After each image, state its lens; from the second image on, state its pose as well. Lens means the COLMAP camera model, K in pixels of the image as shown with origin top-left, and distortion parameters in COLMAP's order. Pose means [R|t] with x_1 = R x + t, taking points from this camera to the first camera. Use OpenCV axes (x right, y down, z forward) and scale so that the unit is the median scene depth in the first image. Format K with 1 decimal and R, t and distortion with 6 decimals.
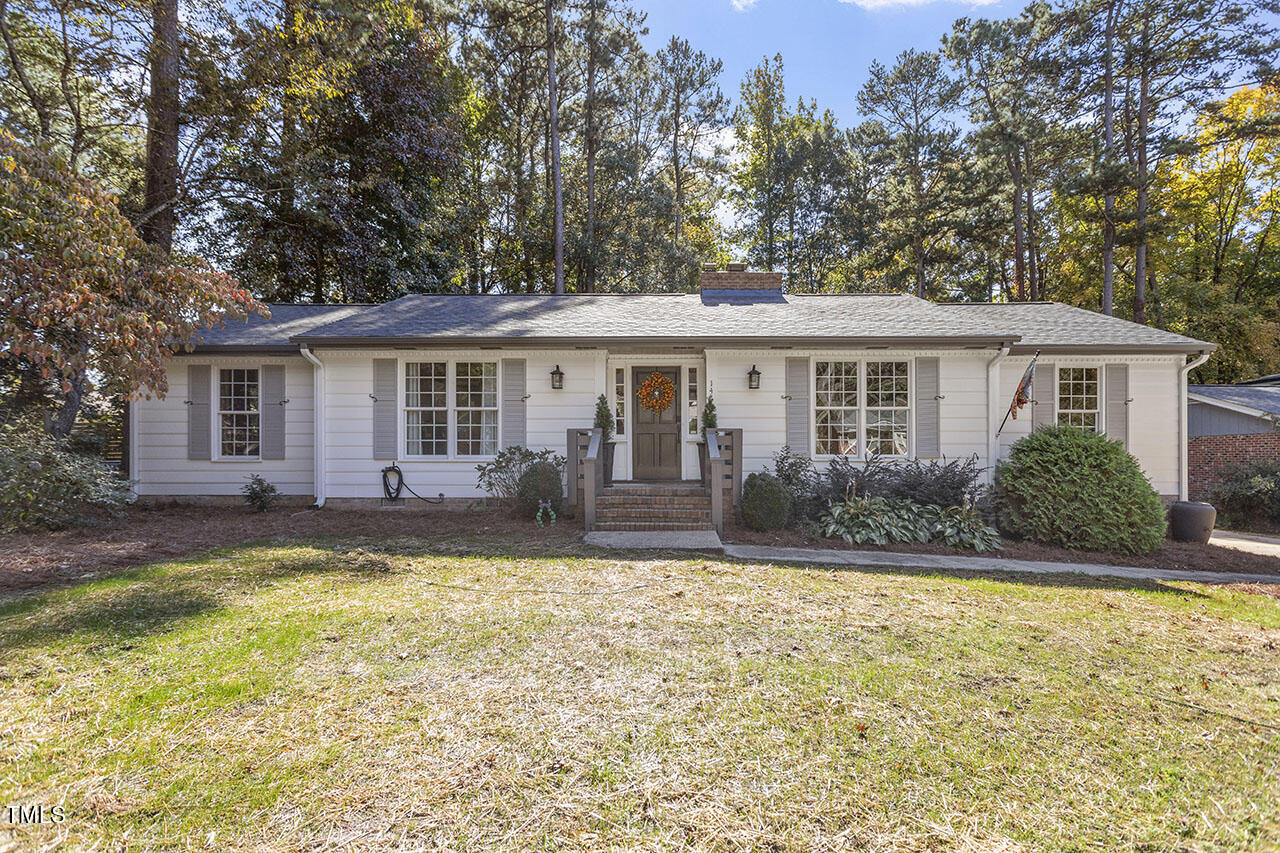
lens RADIAL K [[631.0, 0, 640.0], [0, 631.0, 426.5], [0, 0, 1]] dist [0.002396, 0.000235]
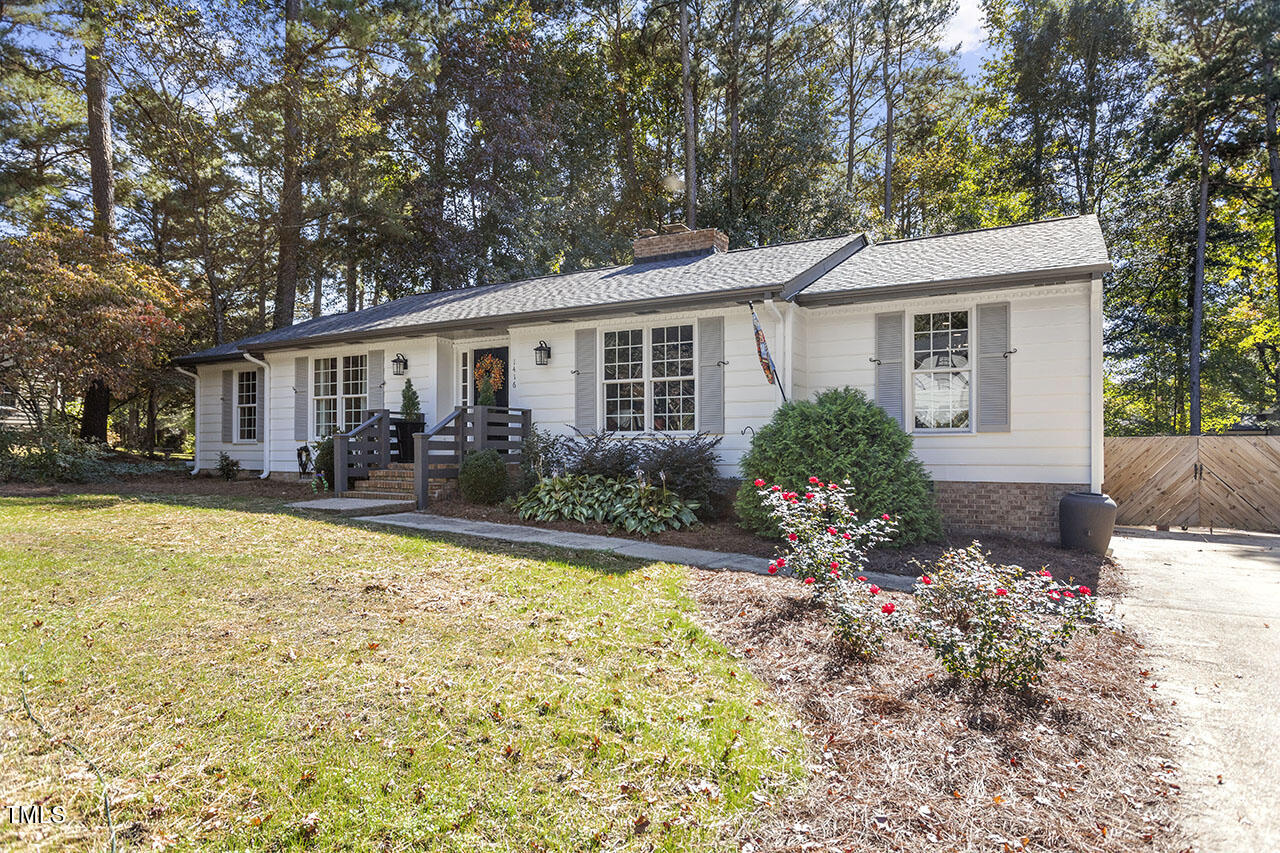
lens RADIAL K [[831.4, 0, 640.0], [0, 831.4, 426.5], [0, 0, 1]] dist [-0.004604, 0.000513]
pose [[0.856866, -0.016363, -0.515280, 0.956053], [0.023357, 0.999702, 0.007094, 0.028657], [0.515010, -0.018114, 0.856993, -0.027662]]
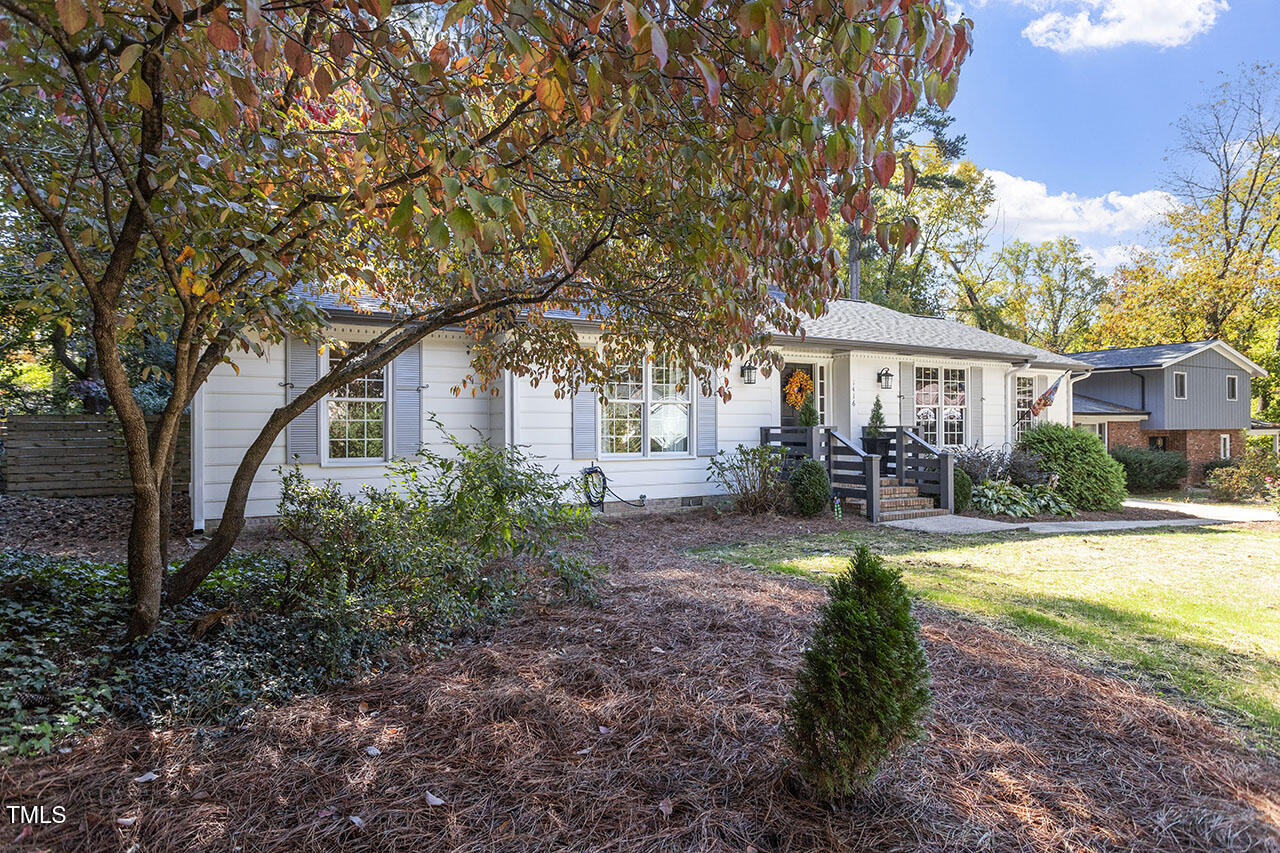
lens RADIAL K [[775.7, 0, 640.0], [0, 775.7, 426.5], [0, 0, 1]] dist [-0.000212, -0.000201]
pose [[0.841828, 0.000361, 0.539746, -0.916293], [-0.008615, 0.999881, 0.012768, -0.006488], [-0.539677, -0.015399, 0.841731, 0.074568]]
